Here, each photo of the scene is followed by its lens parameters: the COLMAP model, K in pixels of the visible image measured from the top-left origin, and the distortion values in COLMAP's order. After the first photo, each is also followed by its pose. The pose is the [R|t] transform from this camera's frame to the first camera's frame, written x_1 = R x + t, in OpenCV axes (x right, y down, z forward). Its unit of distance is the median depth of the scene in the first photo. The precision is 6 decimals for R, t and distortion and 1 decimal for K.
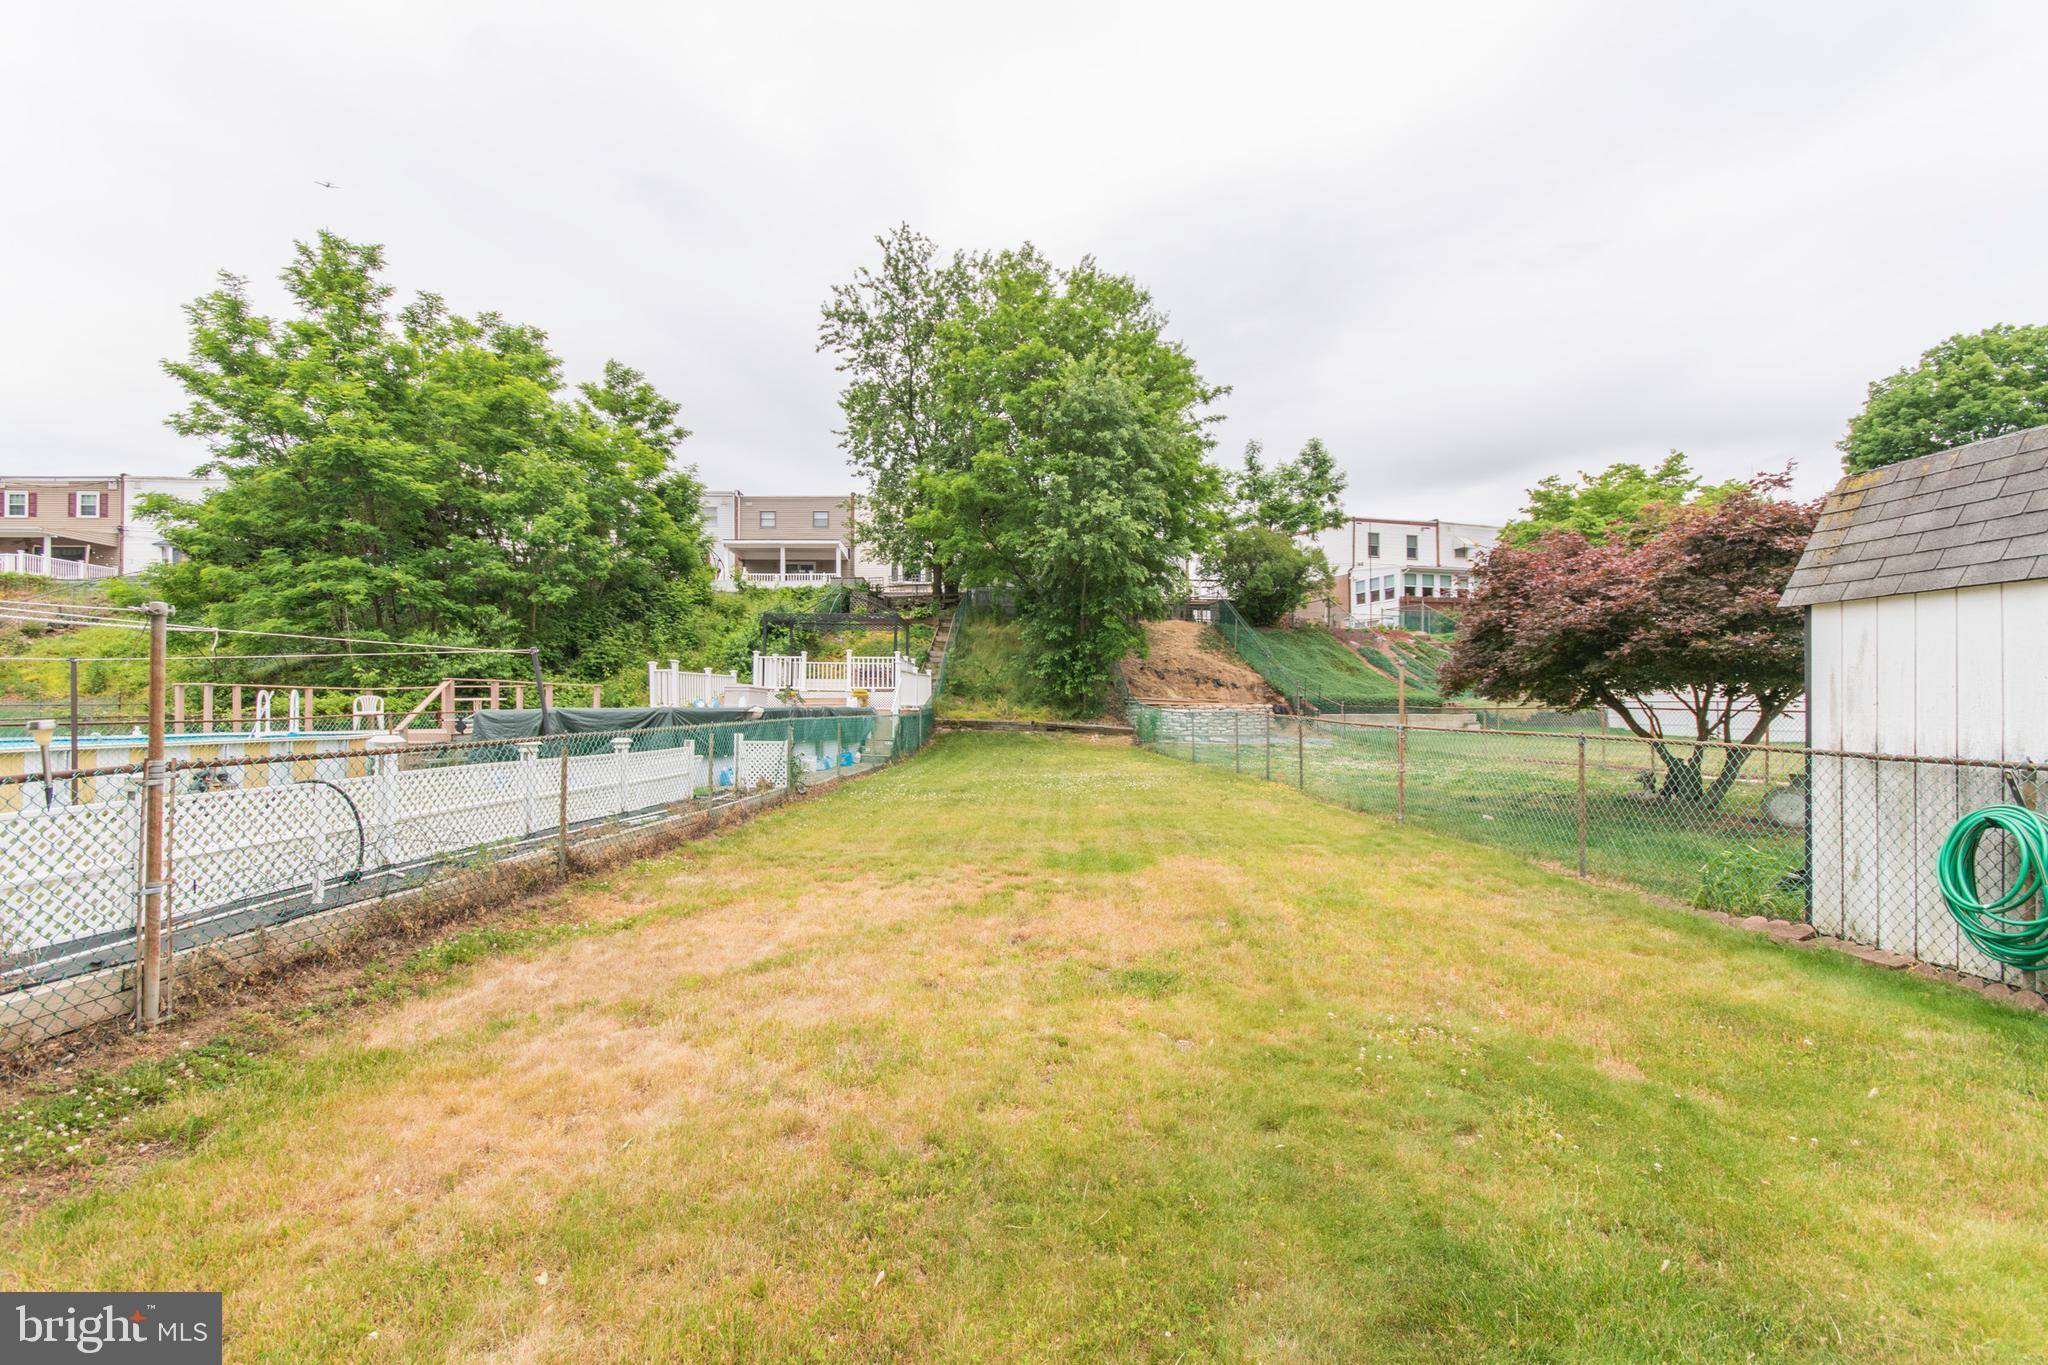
lens RADIAL K [[905.6, 0, 1029.1], [0, 905.6, 690.3], [0, 0, 1]] dist [0.003421, -0.001527]
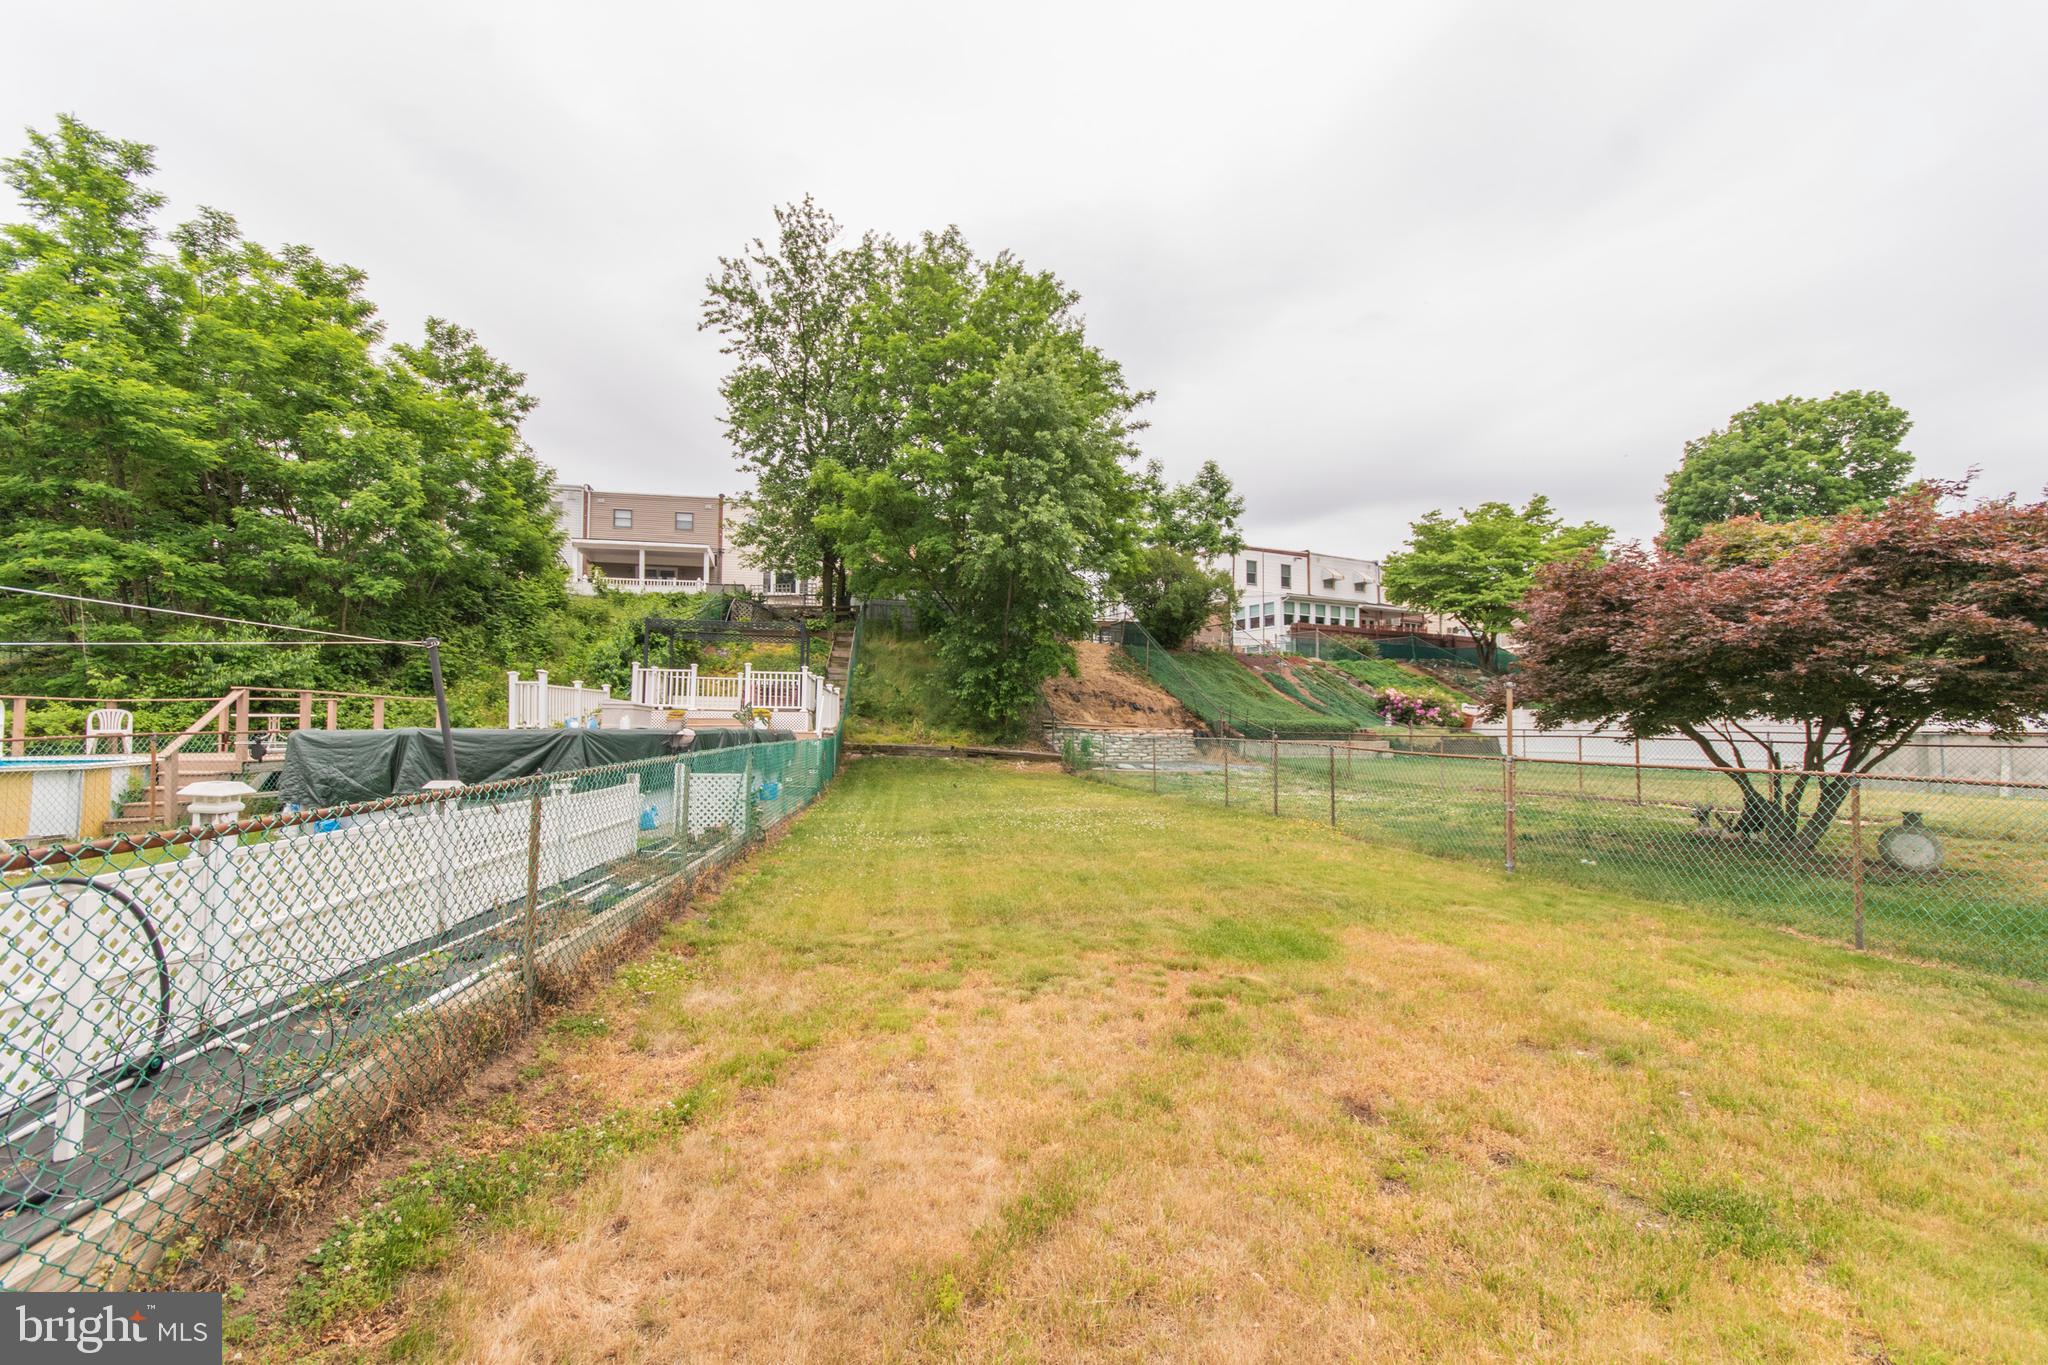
lens RADIAL K [[905.6, 0, 1020.3], [0, 905.6, 683.8], [0, 0, 1]] dist [0.003421, -0.001527]
pose [[0.985750, 0.016607, 0.167395, -0.083441], [-0.011155, 0.999378, -0.033453, 0.001272], [-0.167846, 0.031109, 0.985322, 0.098248]]
